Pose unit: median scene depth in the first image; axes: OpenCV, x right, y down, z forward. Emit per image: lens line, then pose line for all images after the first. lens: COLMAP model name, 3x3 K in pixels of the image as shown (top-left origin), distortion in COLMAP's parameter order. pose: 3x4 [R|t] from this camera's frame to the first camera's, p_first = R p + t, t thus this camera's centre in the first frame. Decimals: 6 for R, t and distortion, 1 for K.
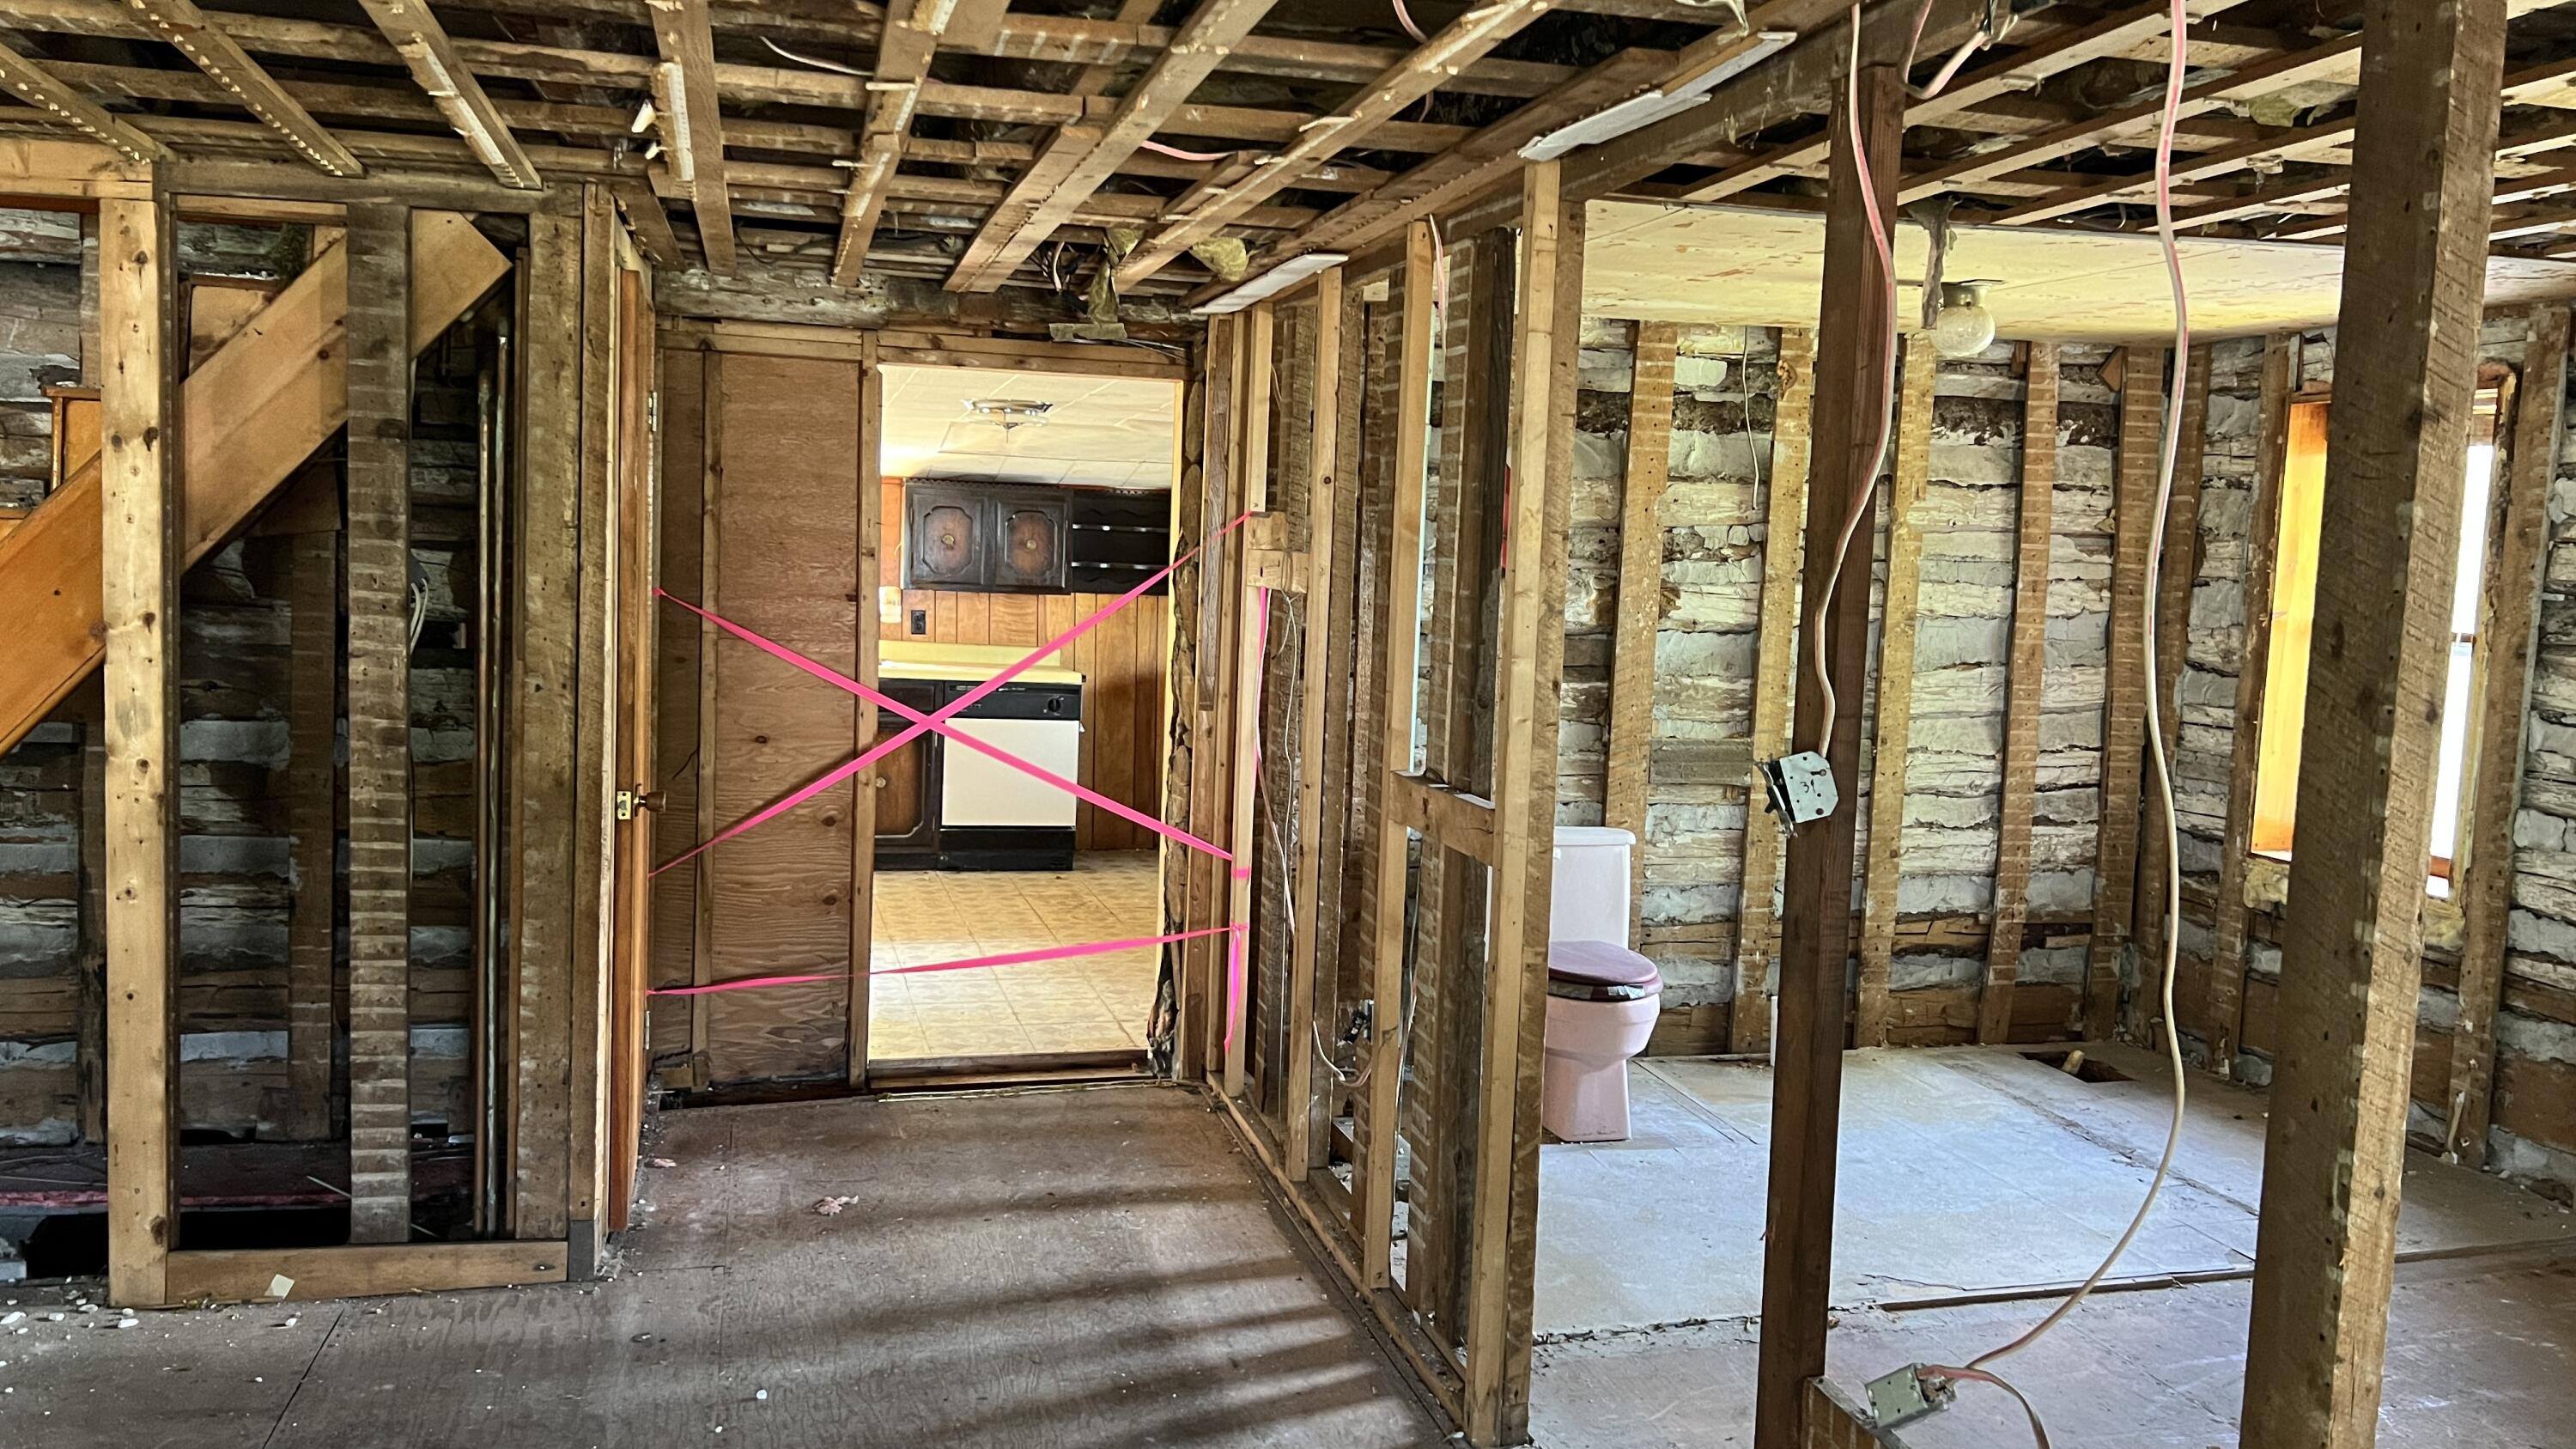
lens RADIAL K [[1958.3, 0, 1295.6], [0, 1958.3, 719.7], [0, 0, 1]] dist [0.049269, -0.045055]
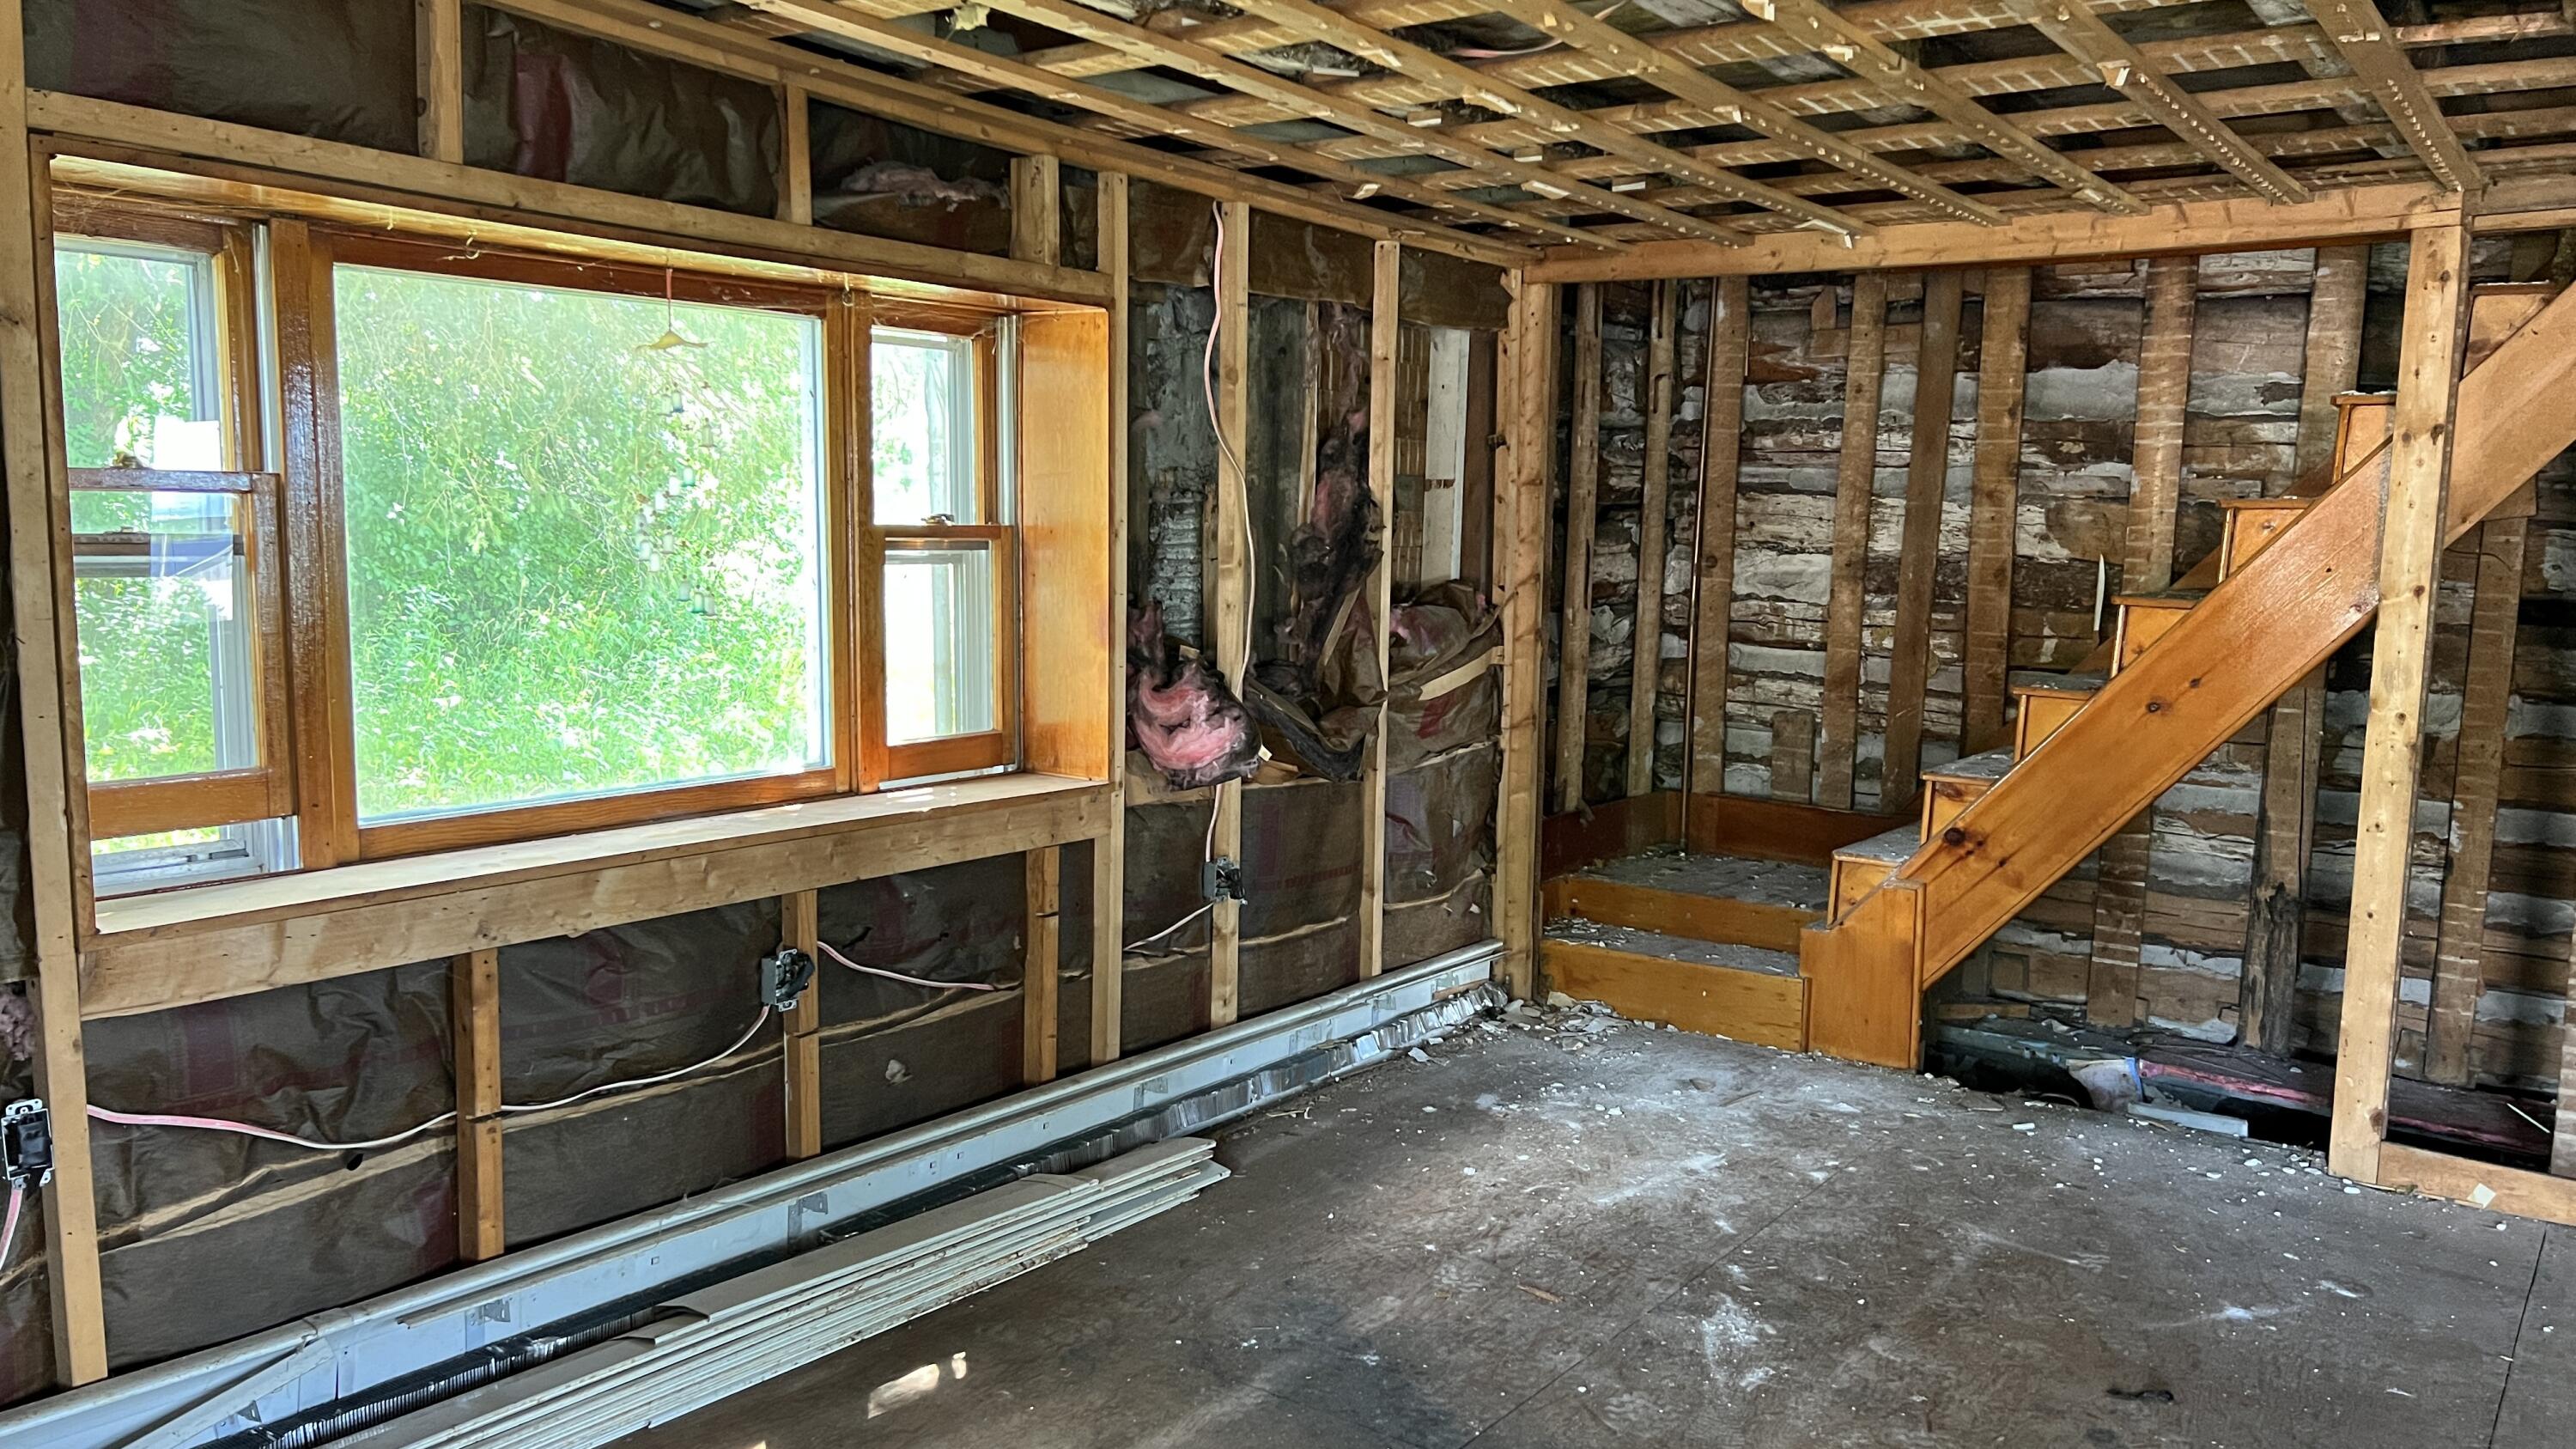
lens RADIAL K [[1958.3, 0, 1286.0], [0, 1958.3, 748.2], [0, 0, 1]] dist [0.049269, -0.045055]
pose [[0.629889, 0.068878, -0.773625, -0.090943], [-0.063454, 0.997294, 0.037128, 0.036999], [0.774089, 0.025703, 0.632555, -0.223357]]
